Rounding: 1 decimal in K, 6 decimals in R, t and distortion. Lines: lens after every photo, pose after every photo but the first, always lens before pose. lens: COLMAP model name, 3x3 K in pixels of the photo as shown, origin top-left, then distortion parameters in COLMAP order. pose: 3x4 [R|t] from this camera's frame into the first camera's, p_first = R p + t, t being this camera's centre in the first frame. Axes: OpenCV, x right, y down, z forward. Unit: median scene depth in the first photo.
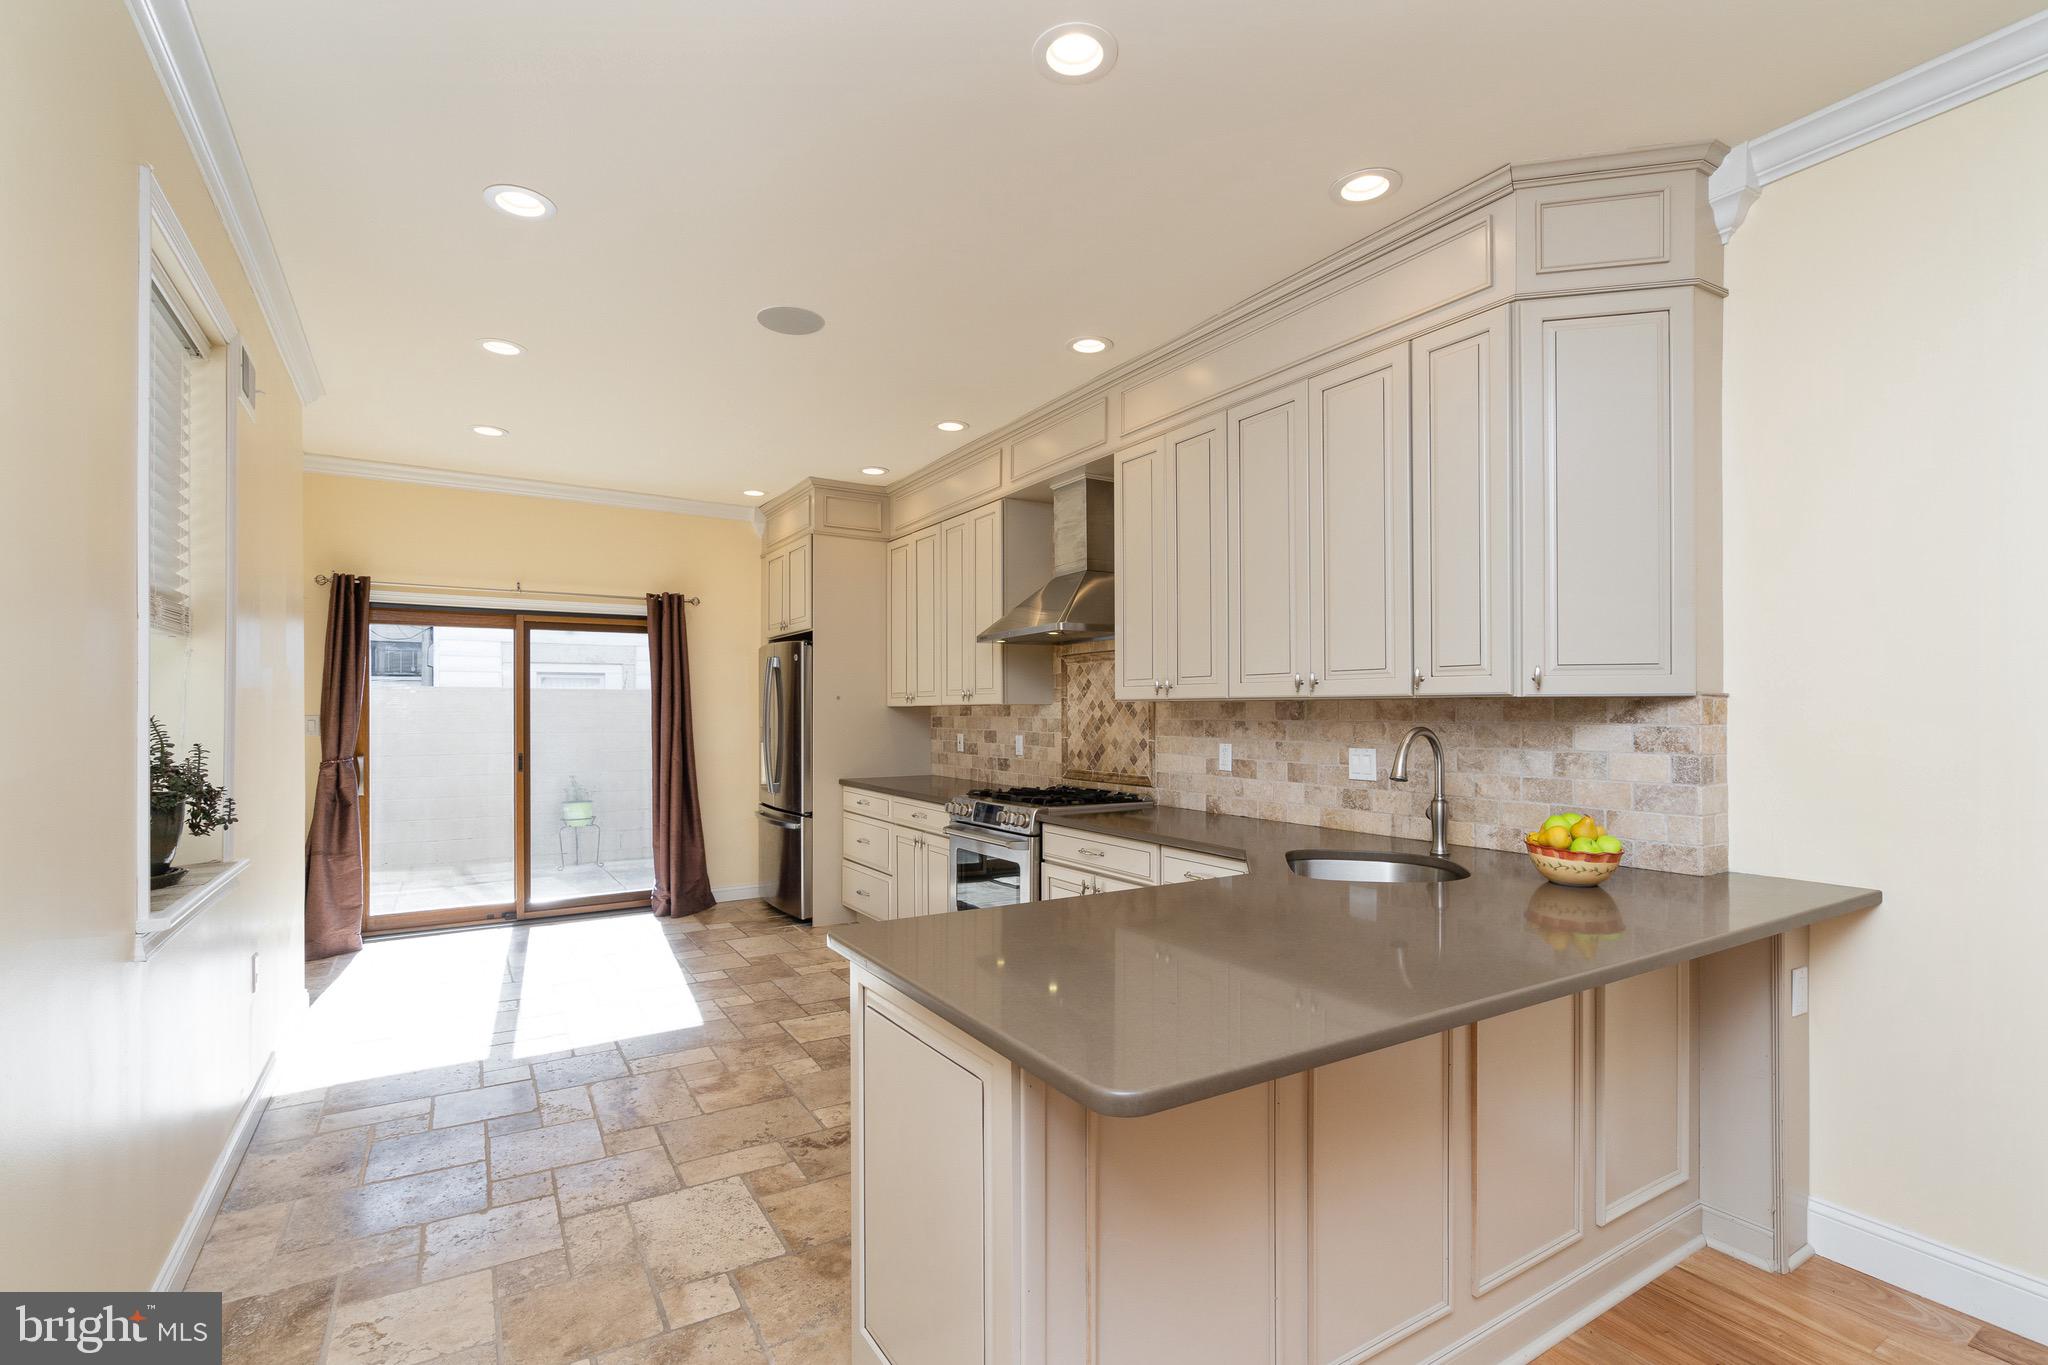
lens RADIAL K [[938.3, 0, 1034.0], [0, 938.3, 701.2], [0, 0, 1]] dist [-0.007383, 0.005830]
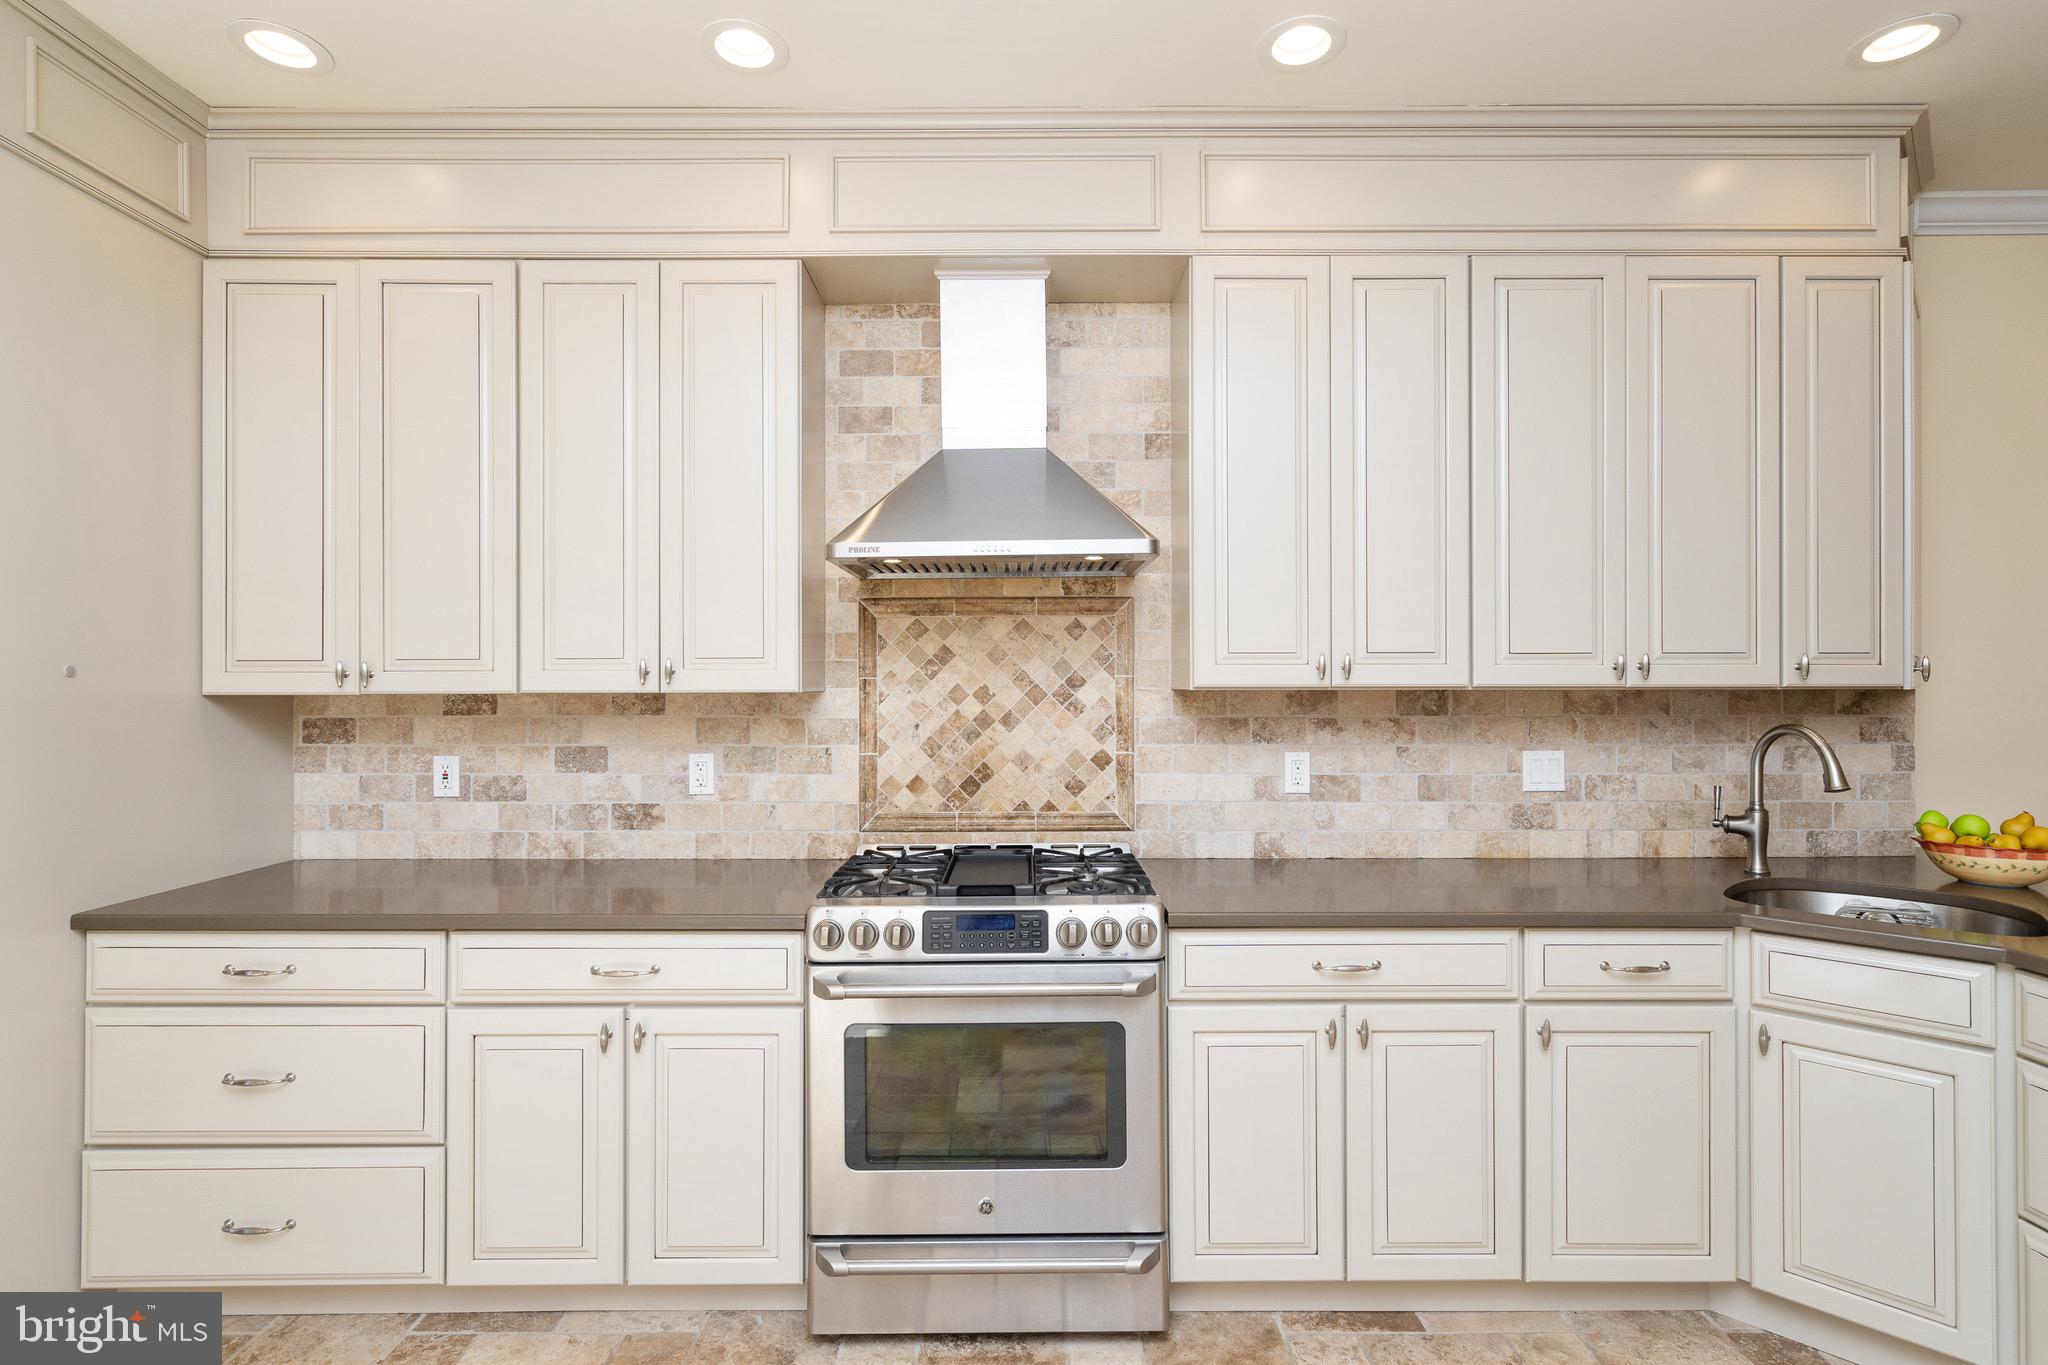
lens RADIAL K [[981.8, 0, 1039.3], [0, 981.8, 680.0], [0, 0, 1]] dist [-0.003086, 0.002916]
pose [[0.524775, 0.009029, 0.851193, -0.381156], [-0.008054, 0.999952, -0.005641, -0.000645], [-0.851203, -0.003895, 0.524823, 0.619887]]
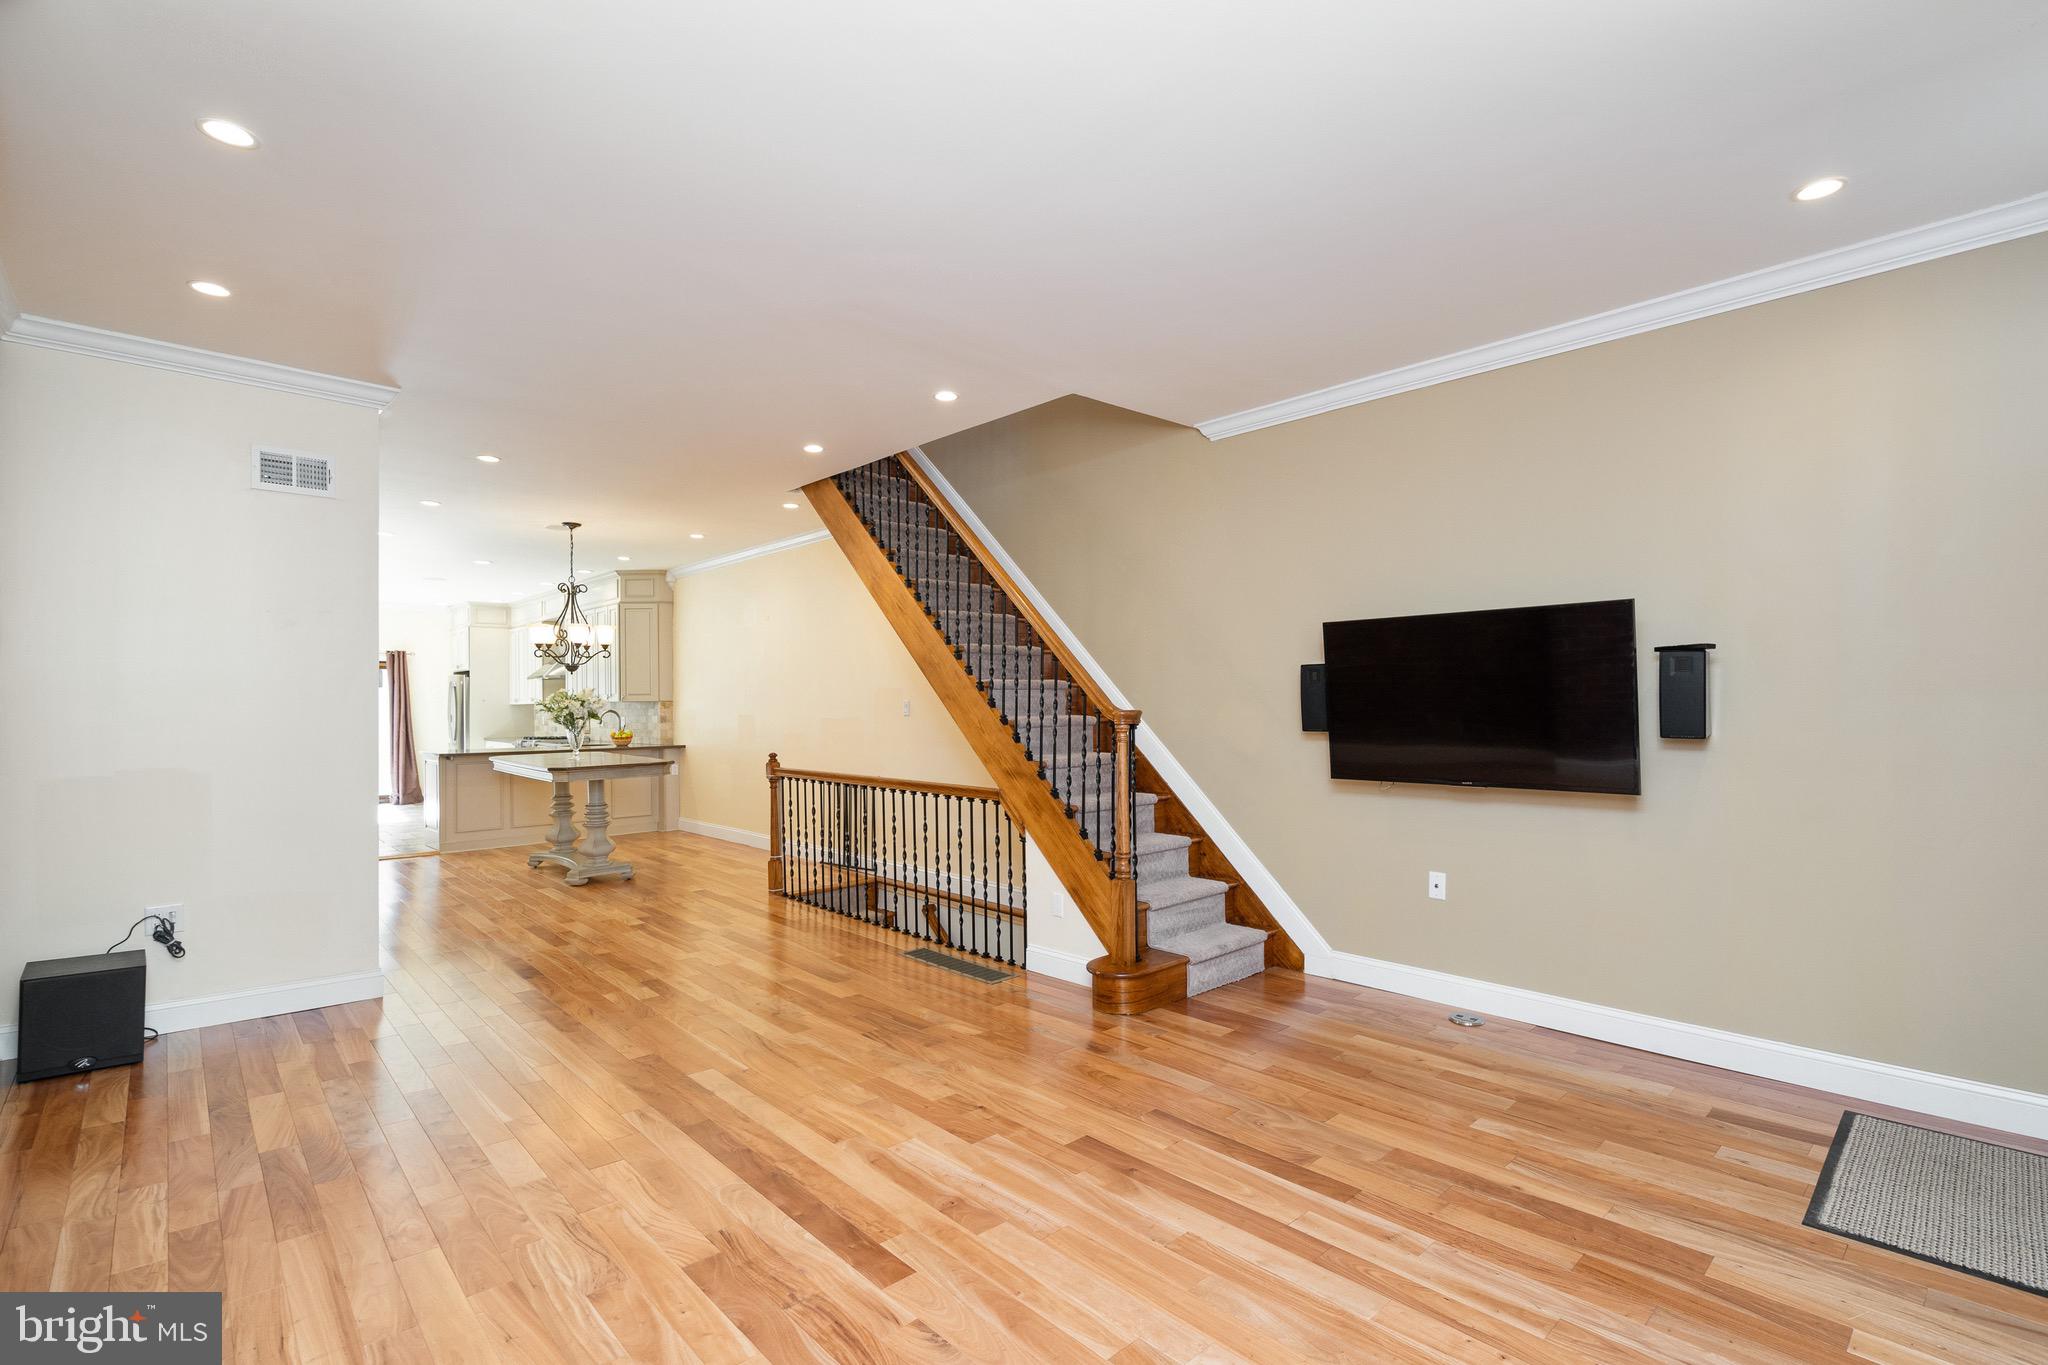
lens RADIAL K [[938.3, 0, 1035.3], [0, 938.3, 700.8], [0, 0, 1]] dist [-0.007383, 0.005830]
pose [[0.980295, -0.003059, 0.197514, 0.741646], [0.002292, 0.999989, 0.004111, -0.010542], [-0.197524, -0.003578, 0.980292, -1.666476]]
